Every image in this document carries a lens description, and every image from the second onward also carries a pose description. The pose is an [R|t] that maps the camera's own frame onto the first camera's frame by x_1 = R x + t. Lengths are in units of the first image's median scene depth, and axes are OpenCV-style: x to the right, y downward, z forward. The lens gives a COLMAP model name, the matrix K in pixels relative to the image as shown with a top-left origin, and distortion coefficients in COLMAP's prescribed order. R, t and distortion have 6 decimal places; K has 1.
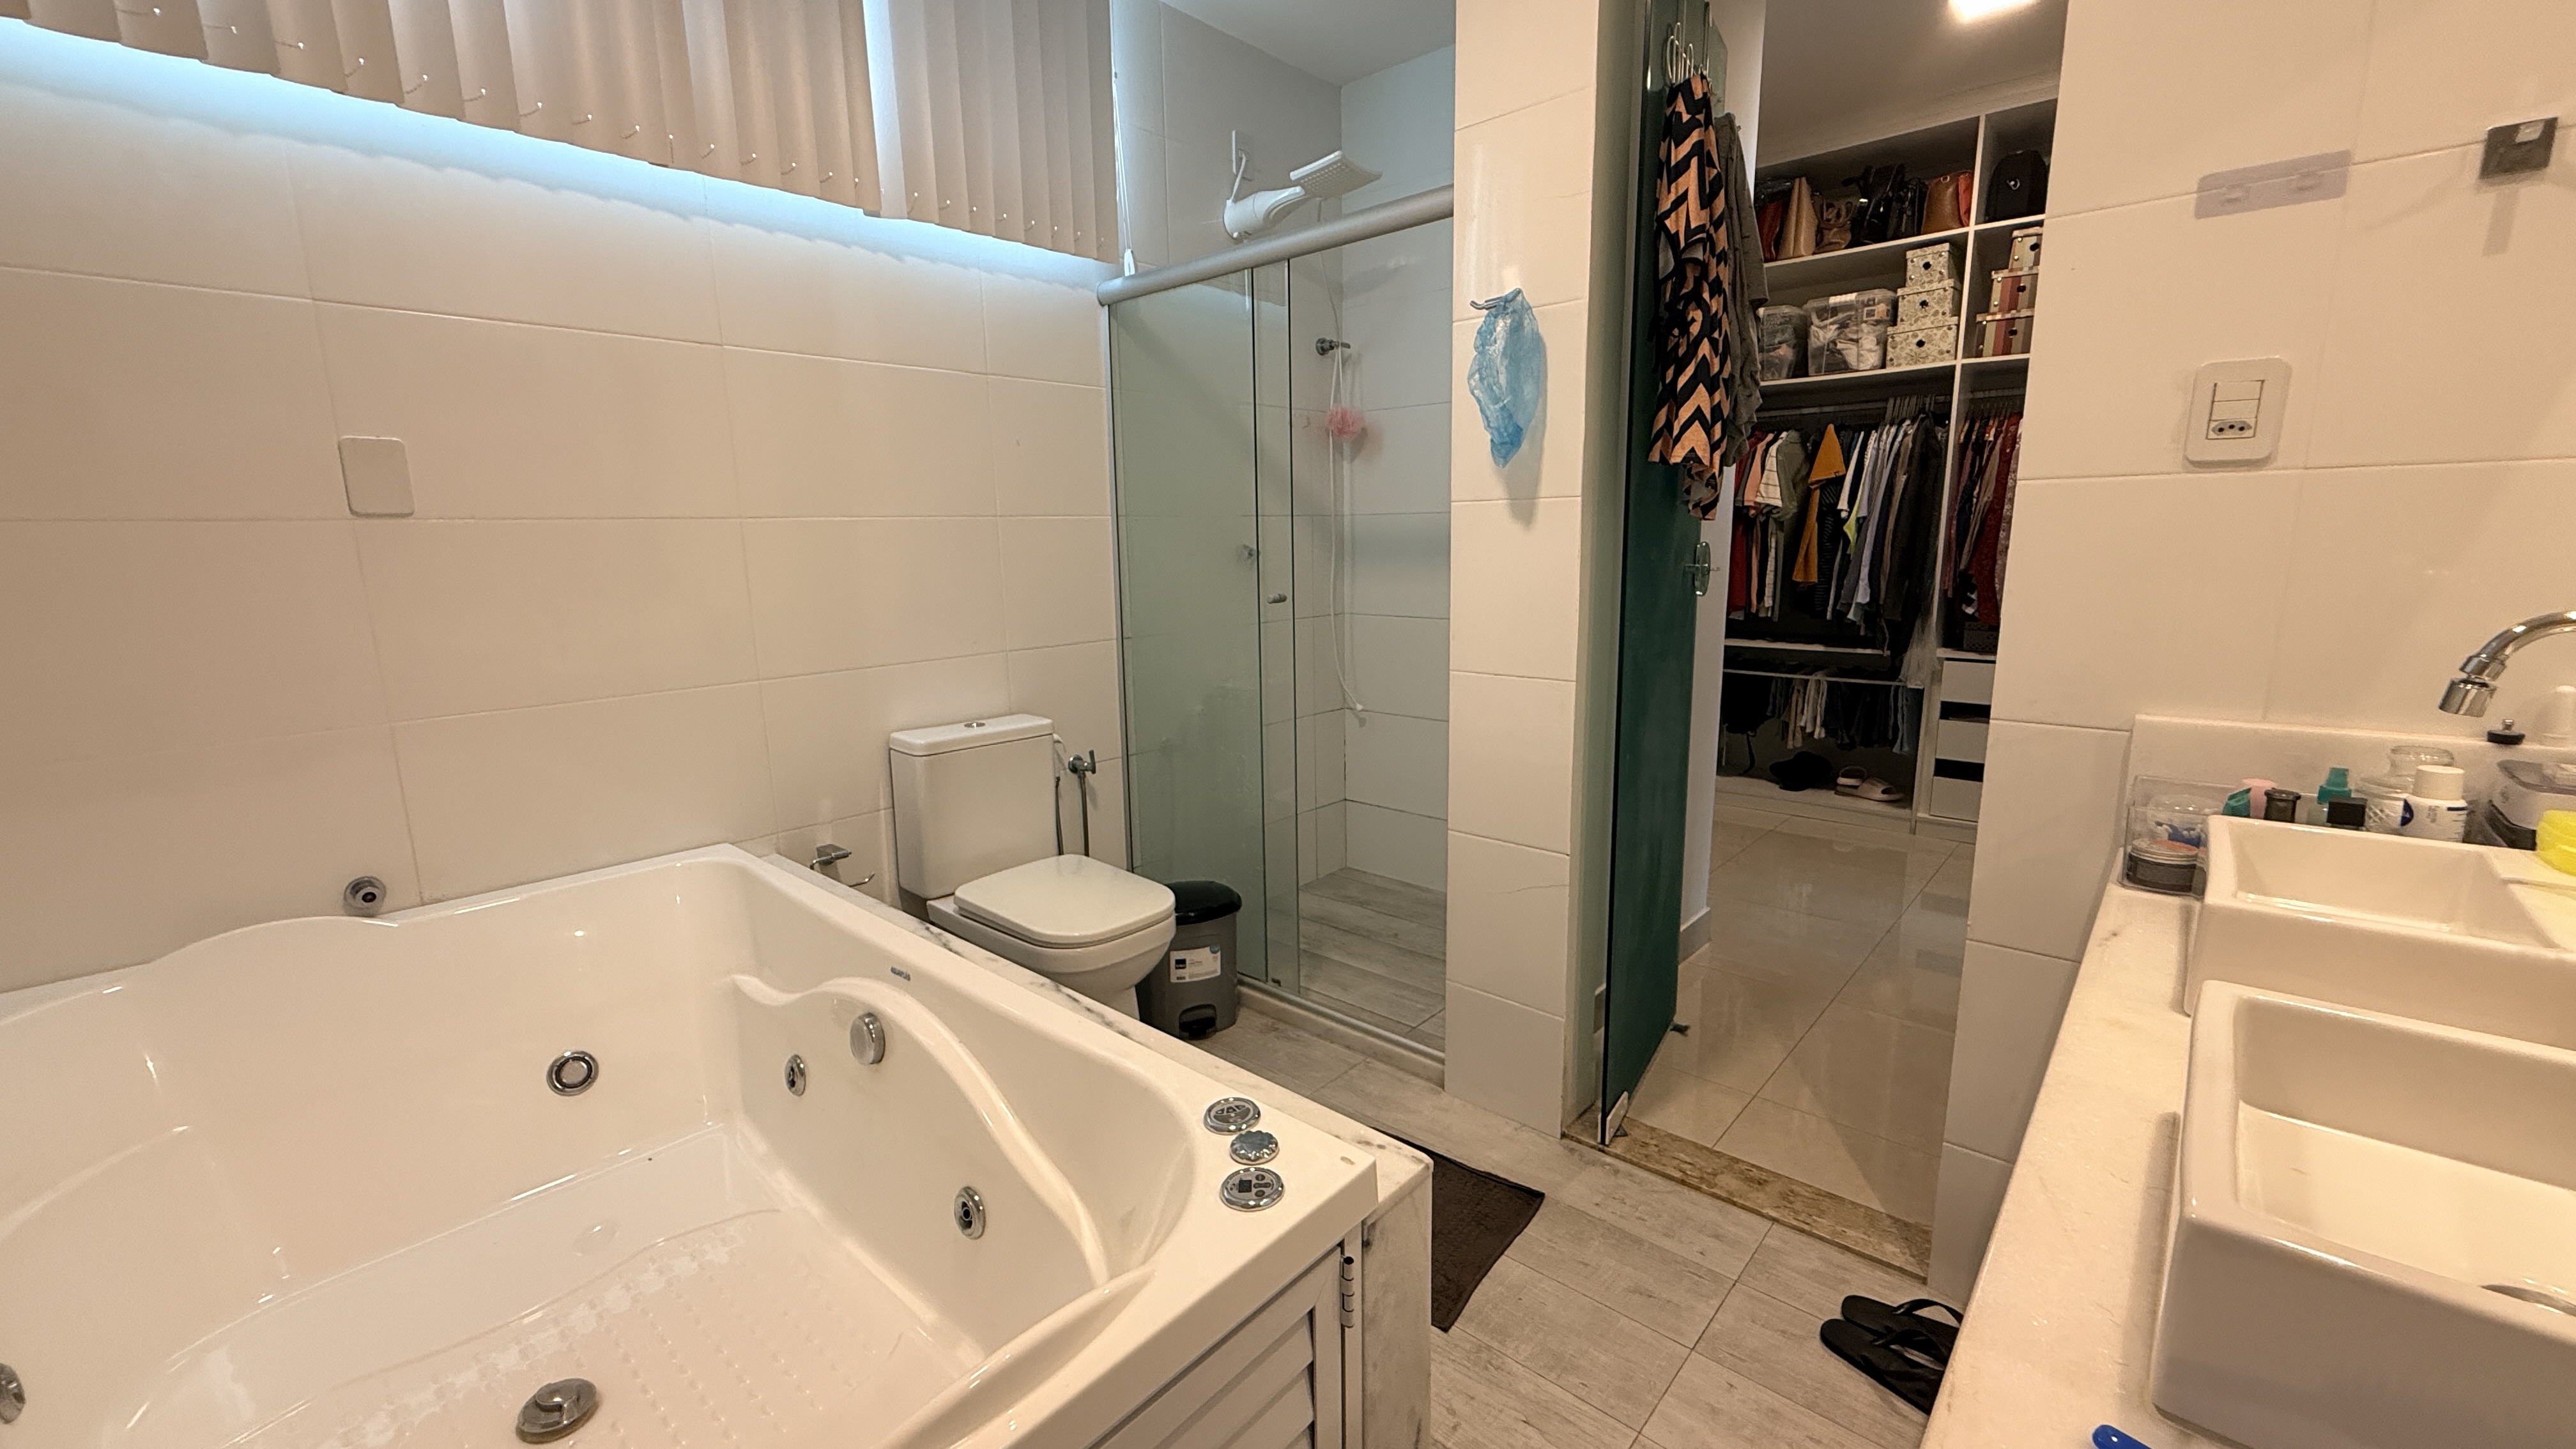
lens RADIAL K [[1029.7, 0, 1288.5], [0, 1029.7, 729.8], [0, 0, 1]] dist [0.001207, 0.000150]
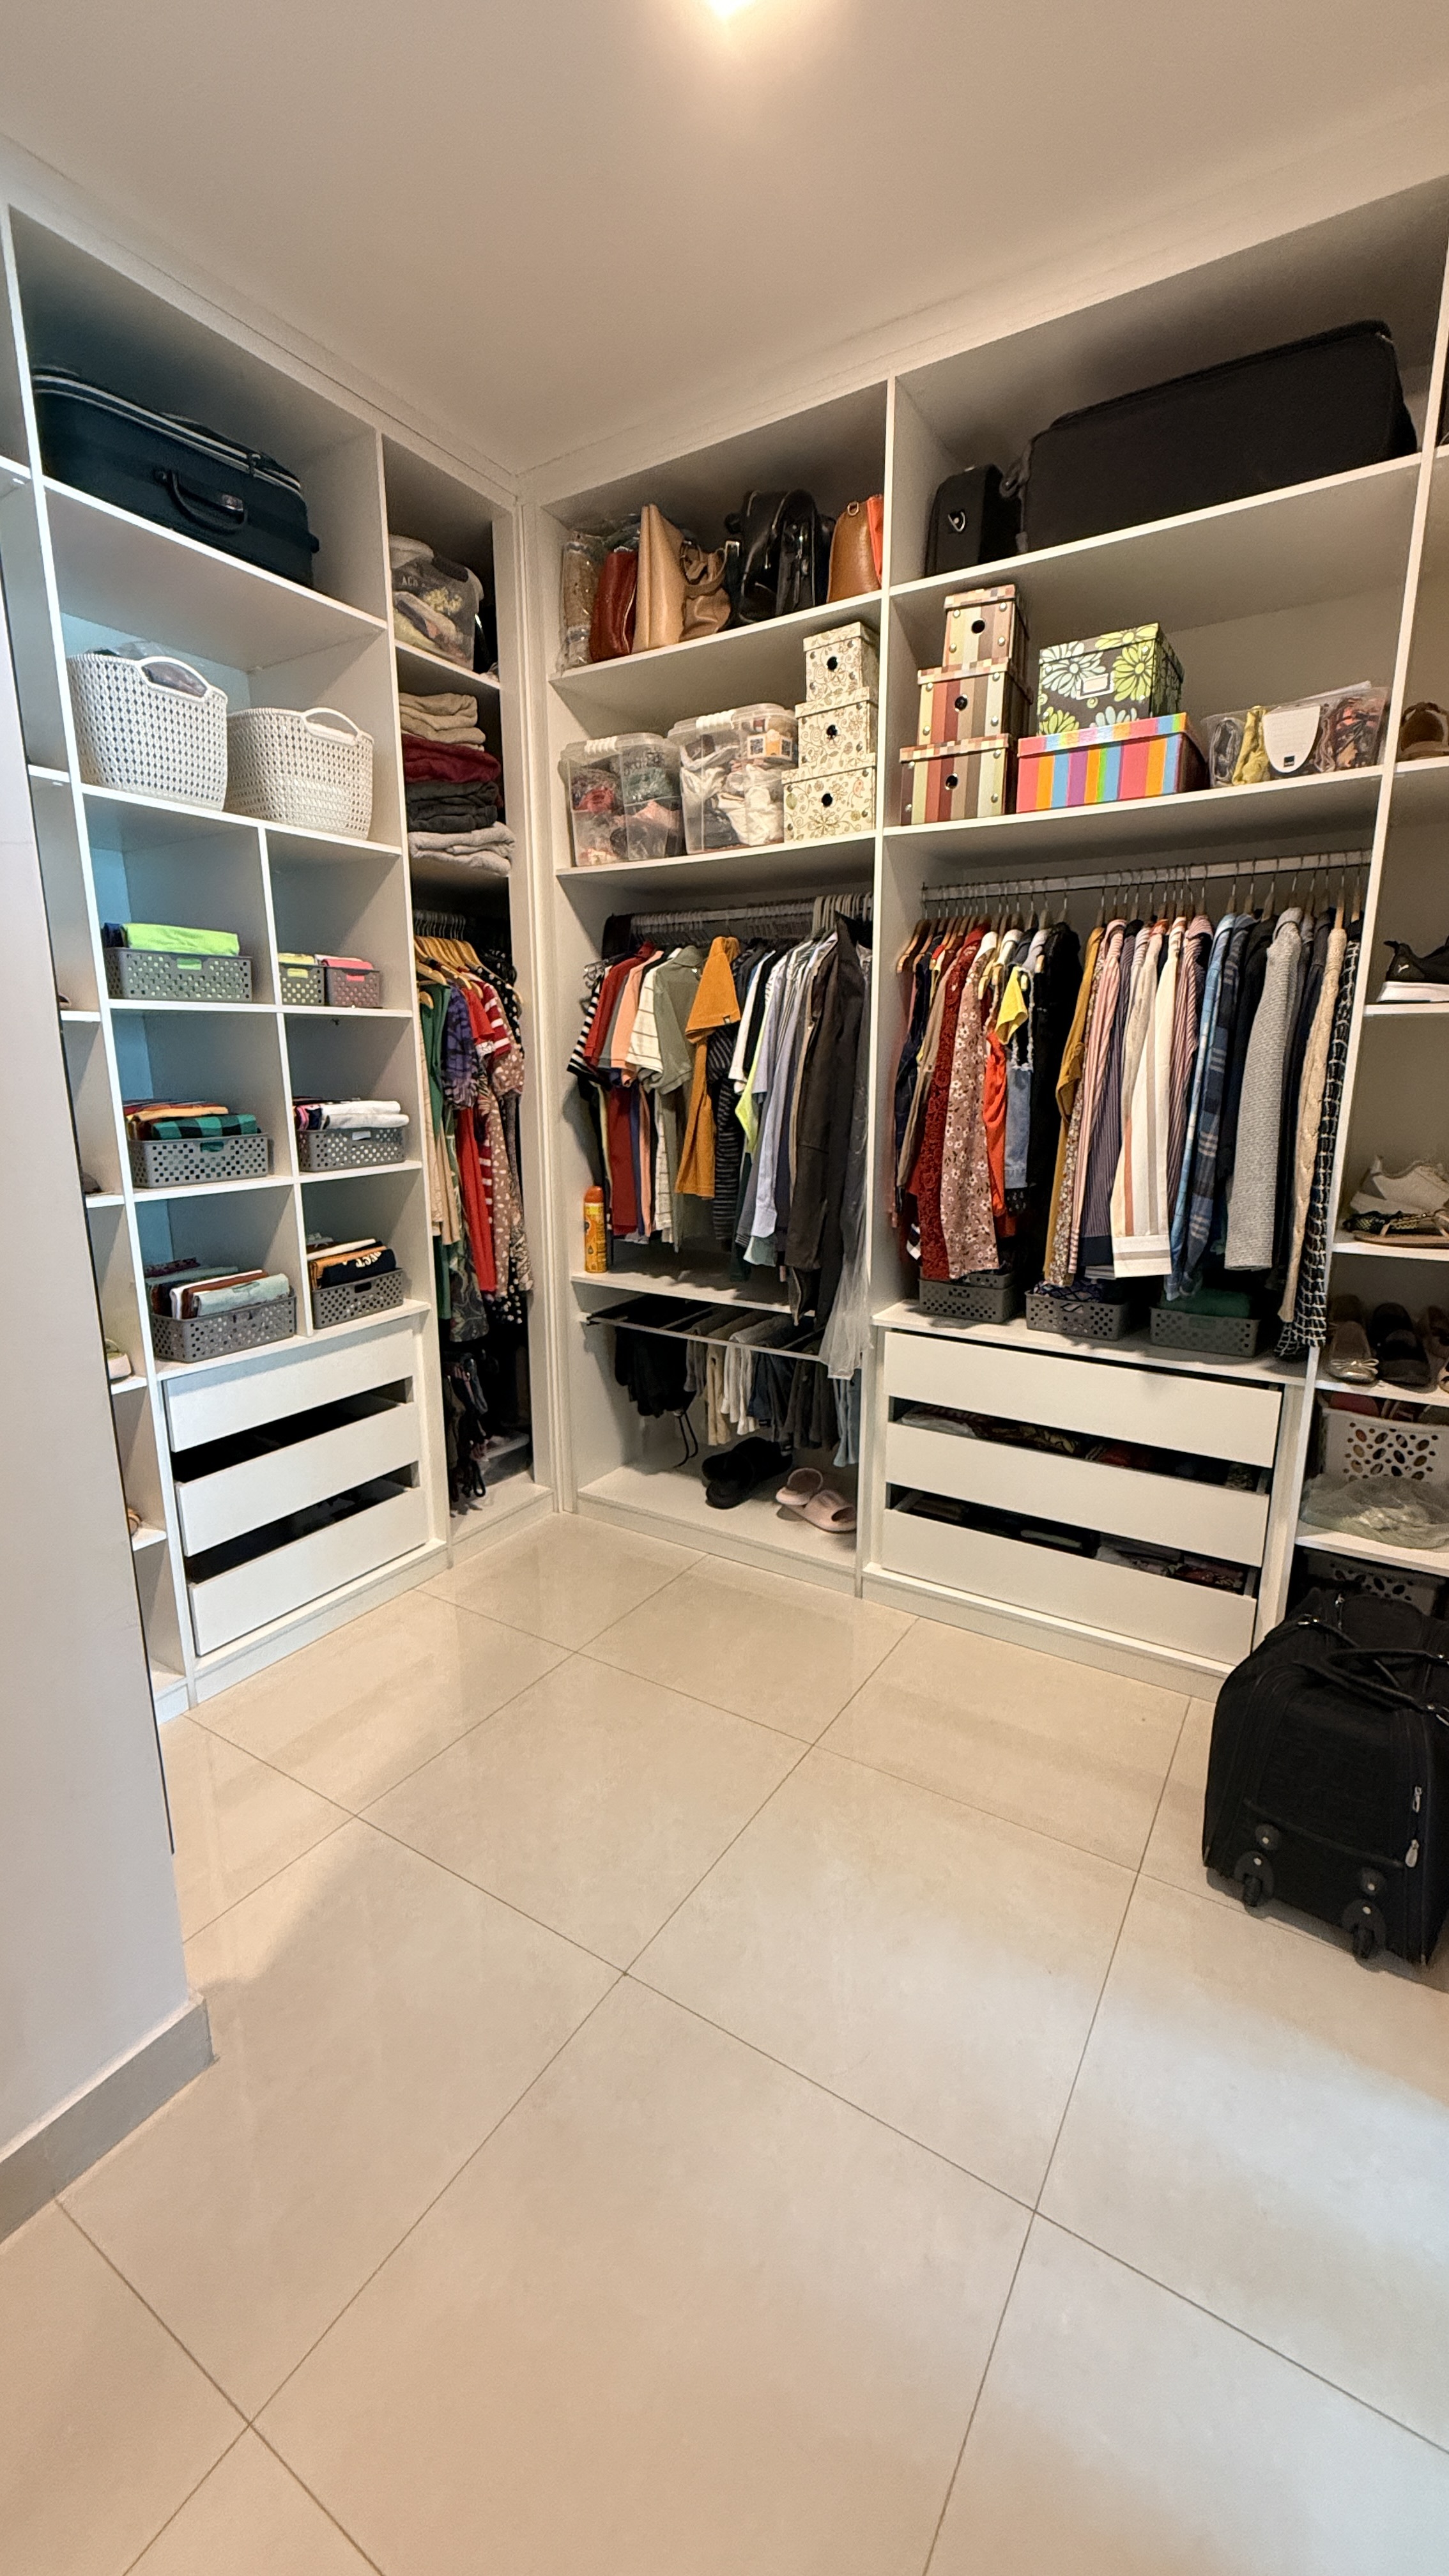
lens RADIAL K [[1029.7, 0, 726.6], [0, 1029.7, 1285.6], [0, 0, 1]] dist [0.001207, 0.000150]
pose [[0.987942, -0.025408, 0.152724, 0.447980], [0.019272, 0.998952, 0.041522, -0.120976], [-0.153619, -0.038078, 0.987396, 0.408578]]
